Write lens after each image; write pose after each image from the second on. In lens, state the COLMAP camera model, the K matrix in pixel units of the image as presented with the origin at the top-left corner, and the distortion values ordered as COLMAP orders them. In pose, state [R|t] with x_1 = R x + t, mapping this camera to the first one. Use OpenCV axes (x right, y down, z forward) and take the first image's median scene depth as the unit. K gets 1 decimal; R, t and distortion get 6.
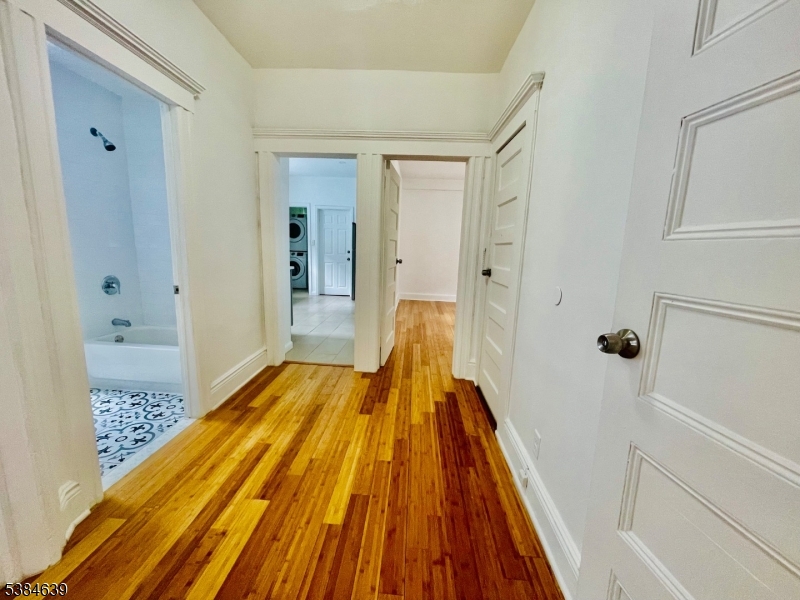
lens RADIAL K [[315.1, 0, 398.3], [0, 315.1, 296.1], [0, 0, 1]] dist [0.001616, 0.000774]
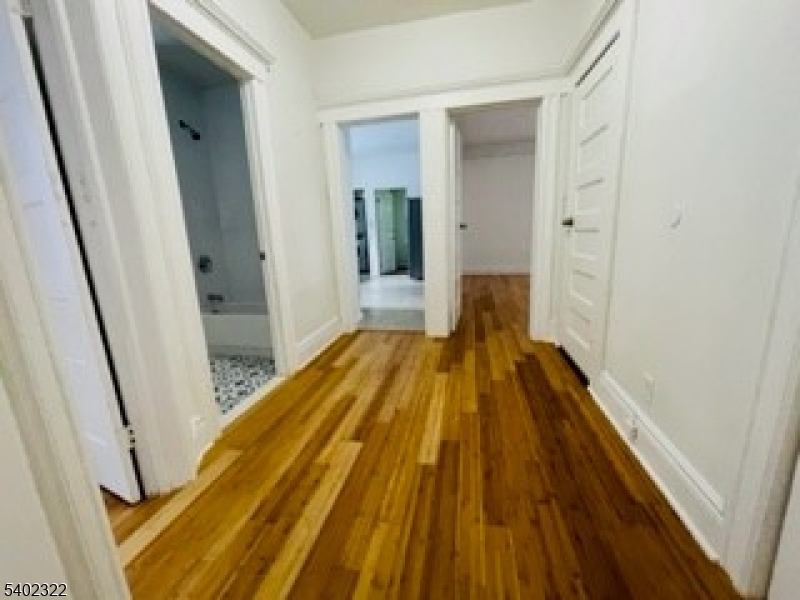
lens RADIAL K [[315.3, 0, 399.6], [0, 315.3, 298.3], [0, 0, 1]] dist [0.002597, -0.000248]
pose [[0.985846, -0.044431, -0.161657, -0.083529], [0.050601, 0.998132, 0.034249, 0.119281], [0.159834, -0.041944, 0.986252, 0.008338]]
